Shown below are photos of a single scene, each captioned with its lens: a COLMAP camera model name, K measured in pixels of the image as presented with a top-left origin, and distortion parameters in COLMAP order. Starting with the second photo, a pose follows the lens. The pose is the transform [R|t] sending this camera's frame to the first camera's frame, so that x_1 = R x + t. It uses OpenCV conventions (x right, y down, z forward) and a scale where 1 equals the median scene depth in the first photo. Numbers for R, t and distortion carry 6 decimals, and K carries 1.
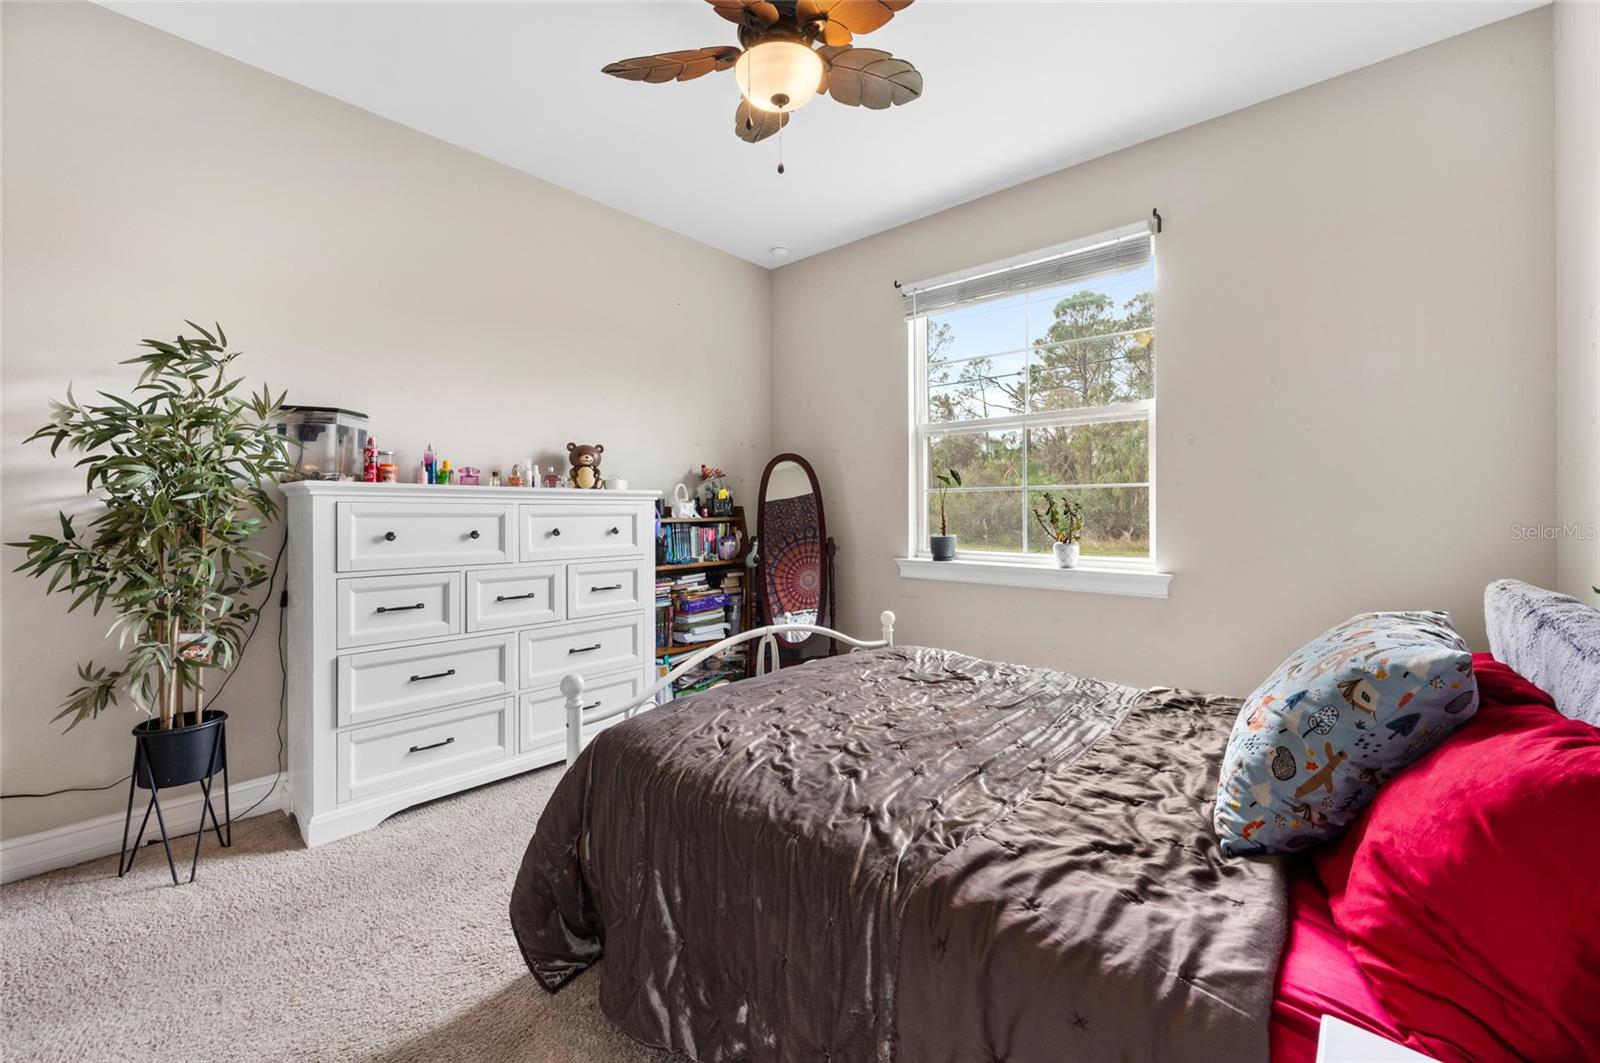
lens RADIAL K [[643.7, 0, 794.3], [0, 643.7, 526.0], [0, 0, 1]] dist [0.000371, -0.000019]
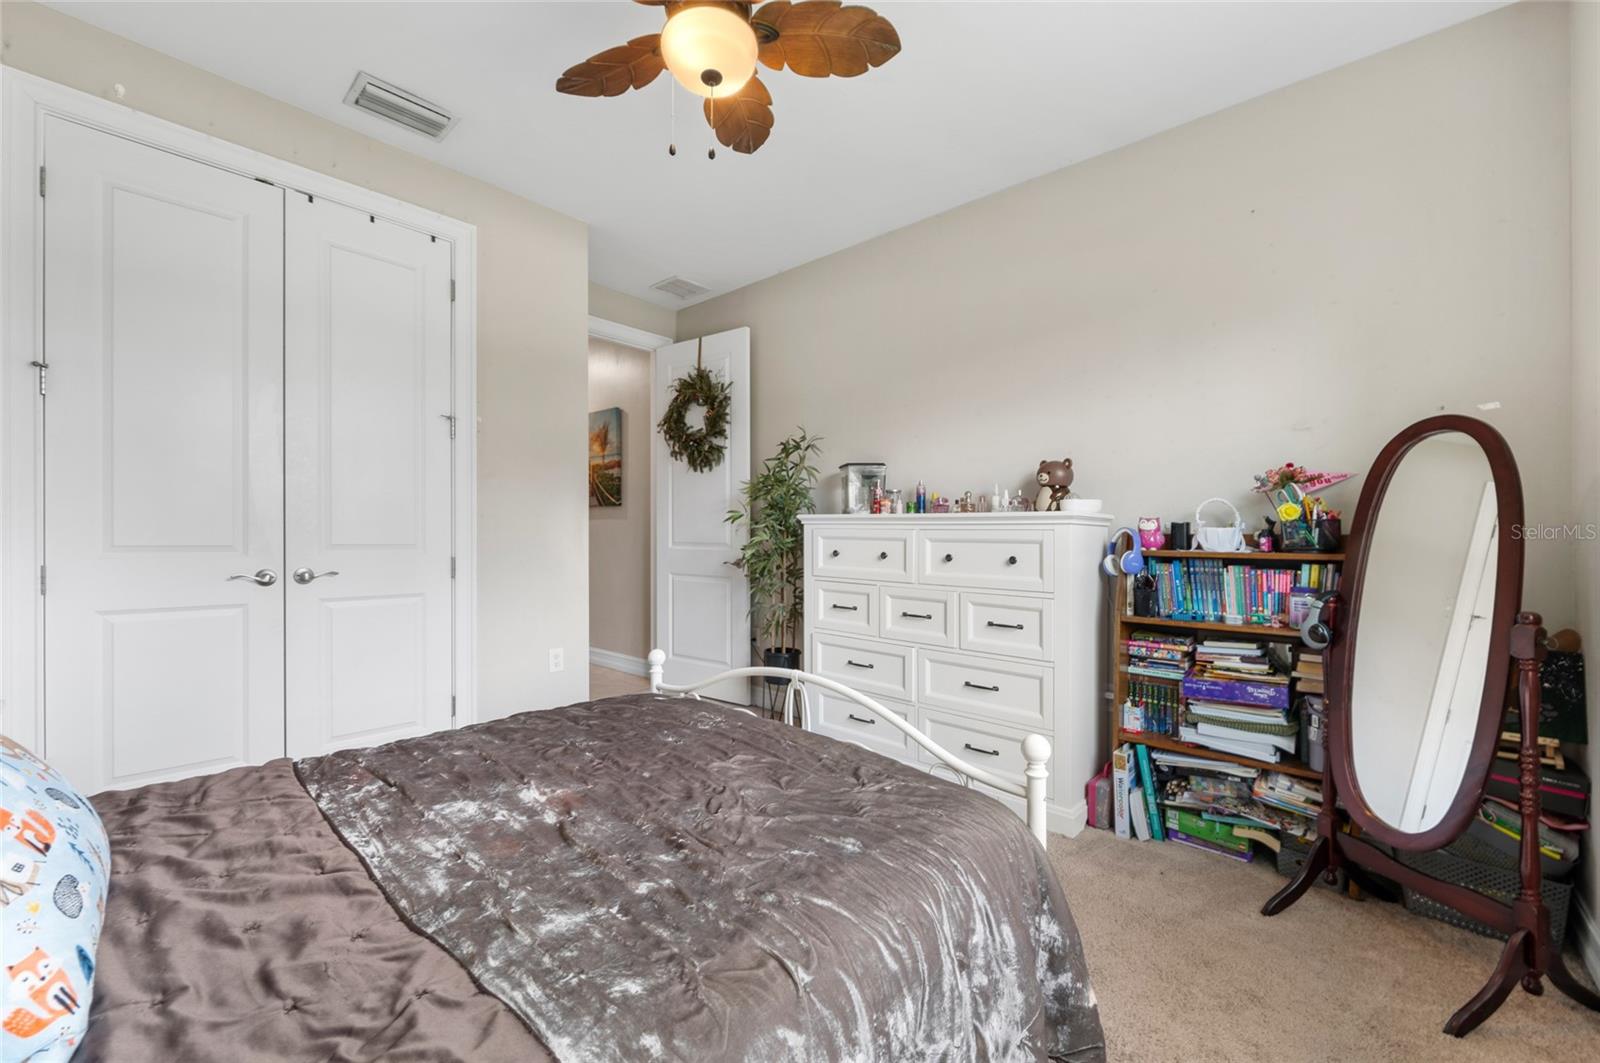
lens RADIAL K [[643.7, 0, 794.3], [0, 643.7, 526.0], [0, 0, 1]] dist [0.000371, -0.000019]
pose [[-0.015212, -0.008342, -0.999849, 0.568505], [-0.034388, 0.999378, -0.007815, -0.021144], [0.999293, 0.034264, -0.015490, 0.697785]]
